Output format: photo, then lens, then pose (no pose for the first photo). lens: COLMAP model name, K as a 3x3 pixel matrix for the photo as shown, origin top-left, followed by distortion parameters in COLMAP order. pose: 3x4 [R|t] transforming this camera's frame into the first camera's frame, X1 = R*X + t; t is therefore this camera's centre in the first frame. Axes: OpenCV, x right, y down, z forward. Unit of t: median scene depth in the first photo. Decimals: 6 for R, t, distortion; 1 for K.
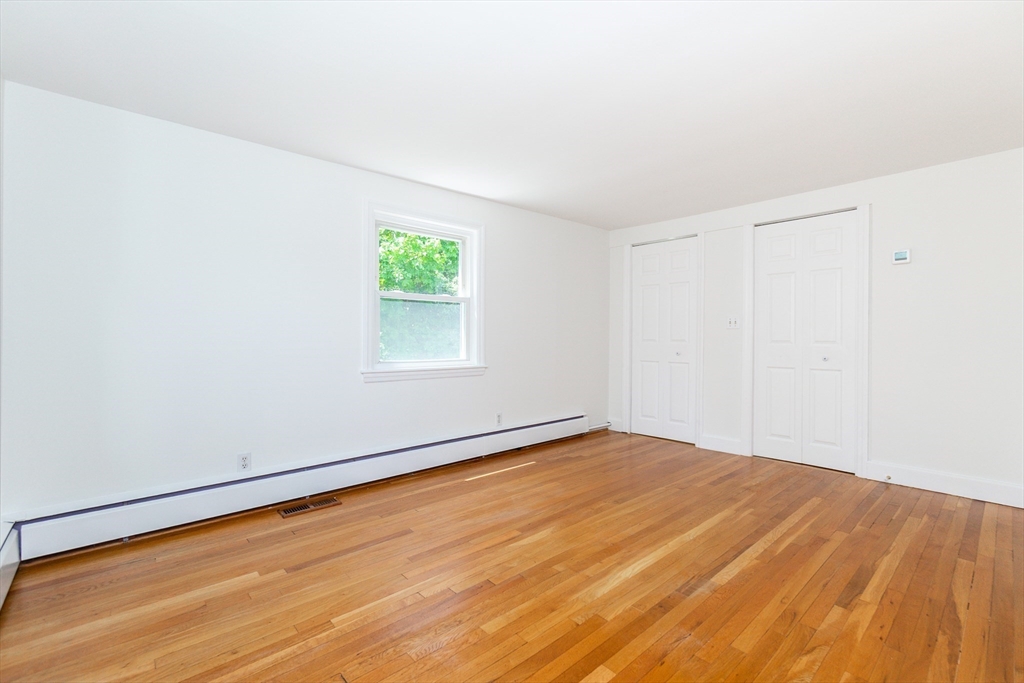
lens RADIAL K [[451.1, 0, 513.7], [0, 451.1, 339.9], [0, 0, 1]] dist [-0.000936, 0.000678]
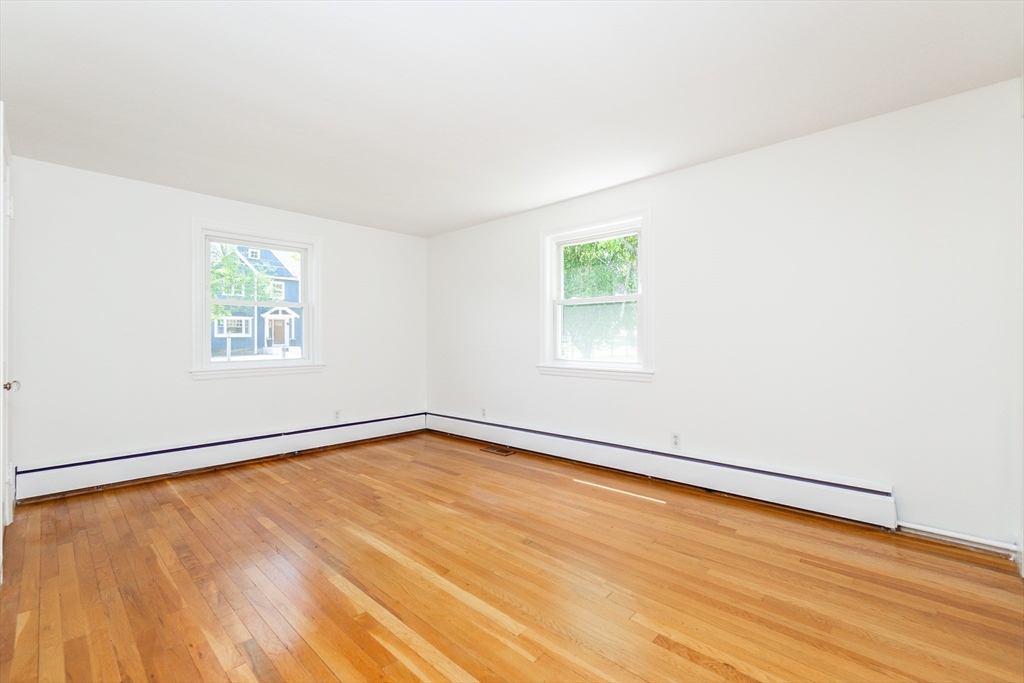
lens RADIAL K [[451.1, 0, 513.7], [0, 451.1, 339.9], [0, 0, 1]] dist [-0.000936, 0.000678]
pose [[0.077578, 0.004055, -0.996978, 0.984277], [0.002667, 0.999987, 0.004274, -0.009436], [0.996983, -0.002990, 0.077566, 0.864682]]
